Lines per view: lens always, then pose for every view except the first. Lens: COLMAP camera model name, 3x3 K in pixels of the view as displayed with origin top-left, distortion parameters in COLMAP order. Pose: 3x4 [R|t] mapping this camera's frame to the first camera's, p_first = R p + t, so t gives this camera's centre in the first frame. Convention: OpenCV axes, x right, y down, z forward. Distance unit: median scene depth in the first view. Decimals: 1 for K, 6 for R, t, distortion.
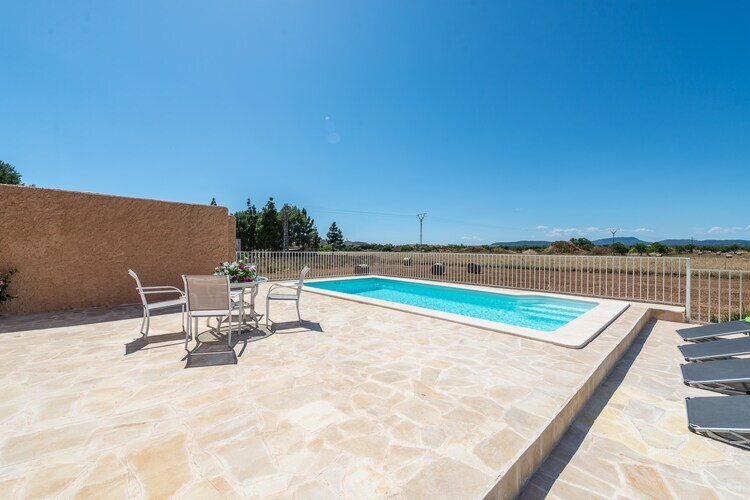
lens RADIAL K [[292.6, 0, 373.3], [0, 292.6, 250.9], [0, 0, 1]] dist [0.018168, -0.005607]
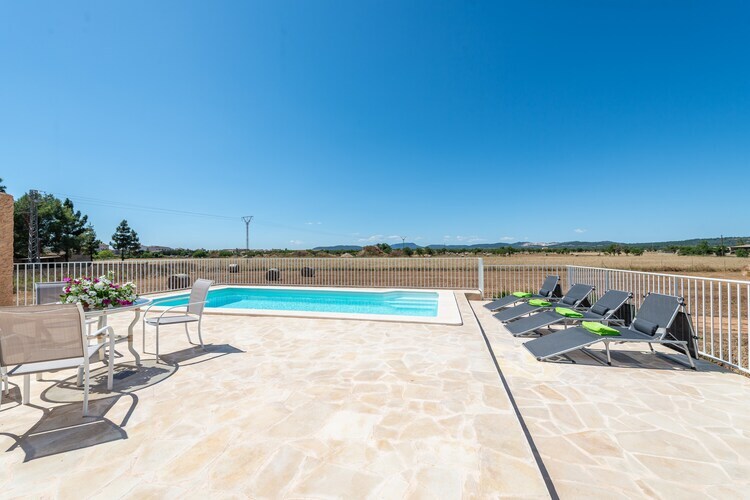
lens RADIAL K [[292.6, 0, 372.4], [0, 292.6, 259.8], [0, 0, 1]] dist [0.018168, -0.005607]
pose [[0.834217, -0.025651, 0.550839, -0.126152], [0.017528, 0.999646, 0.020006, -0.003498], [-0.551158, -0.007035, 0.834372, 0.025007]]
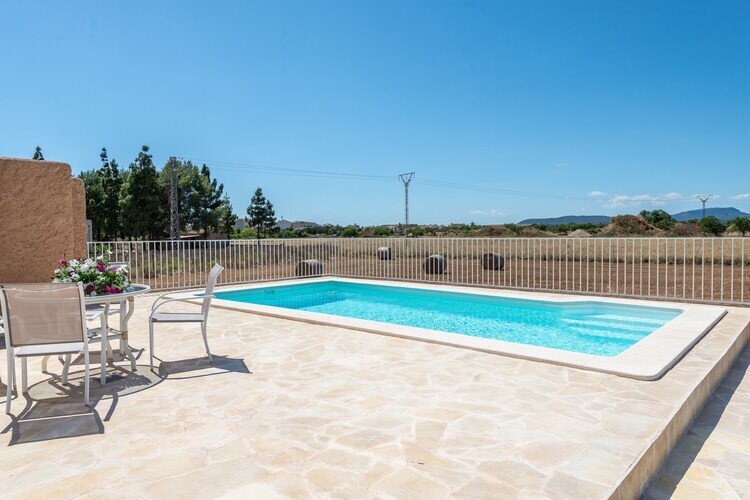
lens RADIAL K [[490.9, 0, 373.9], [0, 490.9, 249.5], [0, 0, 1]] dist [0.026480, -0.016069]
pose [[0.995325, -0.021240, 0.094214, -0.003914], [0.018685, 0.999436, 0.027917, 0.000764], [-0.094754, -0.026026, 0.995160, -0.005017]]
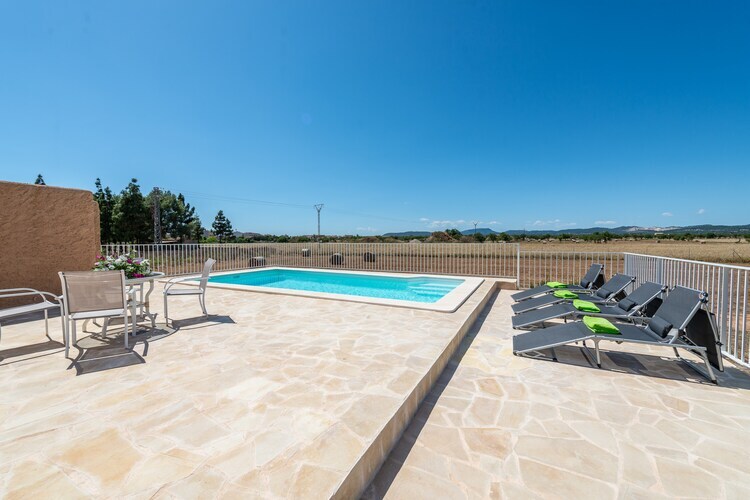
lens RADIAL K [[292.6, 0, 372.8], [0, 292.6, 252.0], [0, 0, 1]] dist [0.018168, -0.005607]
pose [[0.940627, -0.025710, 0.338466, -0.024798], [0.013696, 0.999190, 0.037836, 0.001318], [-0.339165, -0.030955, 0.940218, -0.034323]]
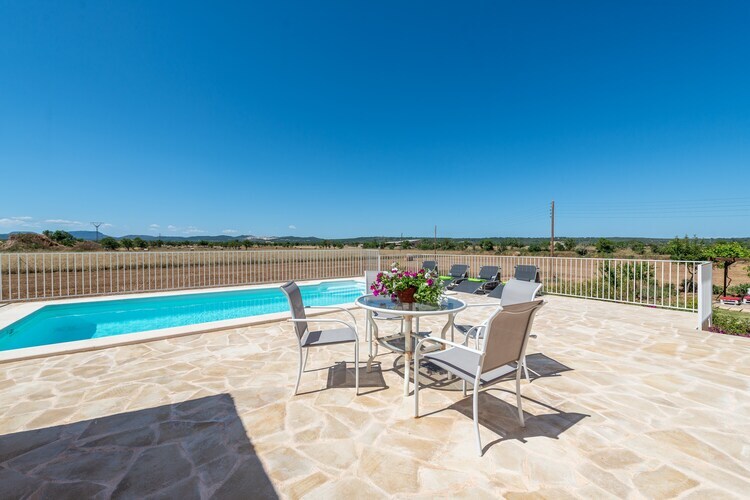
lens RADIAL K [[306.9, 0, 377.9], [0, 306.9, 249.2], [0, 0, 1]] dist [0.005379, -0.000756]
pose [[0.108731, -0.019344, 0.993883, -0.450802], [0.008580, 0.999792, 0.018520, -0.005352], [-0.994034, 0.006514, 0.108874, 0.404504]]
